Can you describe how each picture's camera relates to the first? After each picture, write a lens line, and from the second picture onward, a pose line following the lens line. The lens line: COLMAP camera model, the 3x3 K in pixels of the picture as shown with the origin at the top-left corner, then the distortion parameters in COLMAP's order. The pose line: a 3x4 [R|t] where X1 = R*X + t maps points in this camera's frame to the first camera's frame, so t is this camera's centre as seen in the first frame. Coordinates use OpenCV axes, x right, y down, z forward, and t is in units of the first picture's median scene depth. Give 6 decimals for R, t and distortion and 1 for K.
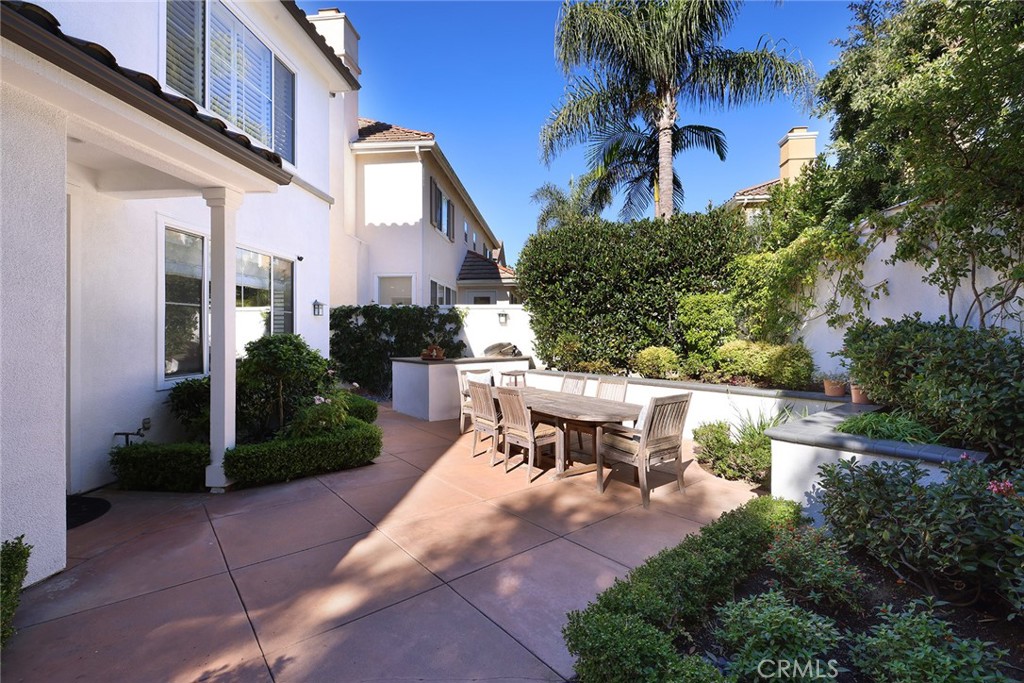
lens RADIAL K [[455.0, 0, 519.9], [0, 455.0, 328.4], [0, 0, 1]] dist [-0.000603, 0.004481]
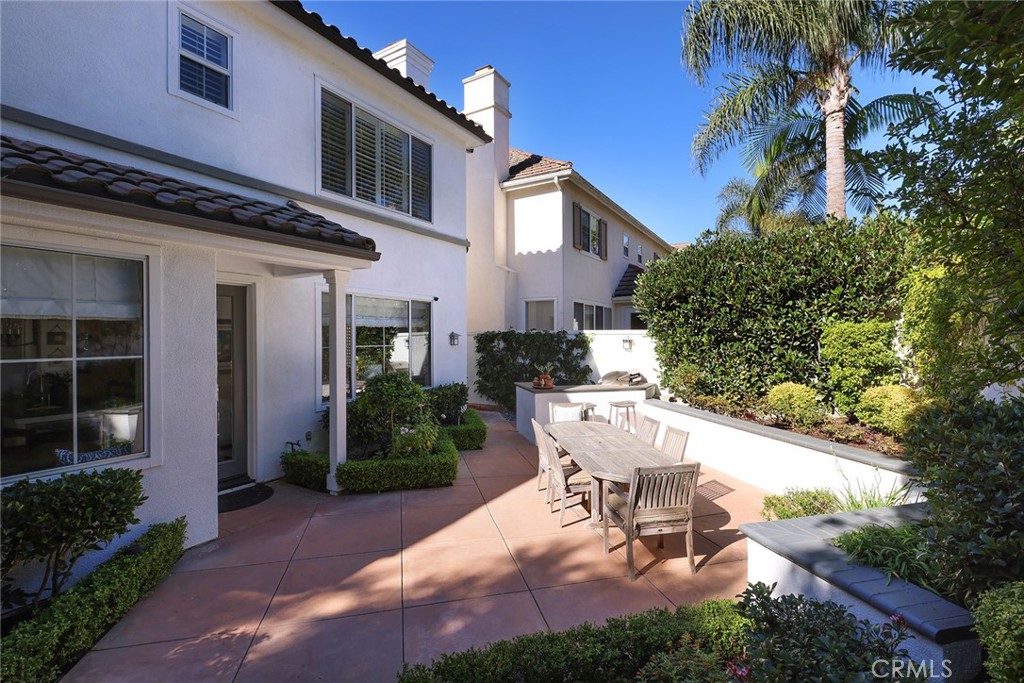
lens RADIAL K [[455.0, 0, 516.6], [0, 455.0, 333.8], [0, 0, 1]] dist [-0.000603, 0.004481]
pose [[0.900508, -0.003993, -0.434820, 0.198962], [0.006846, 0.999964, 0.004995, -0.057786], [0.434785, -0.007475, 0.900503, 0.012379]]
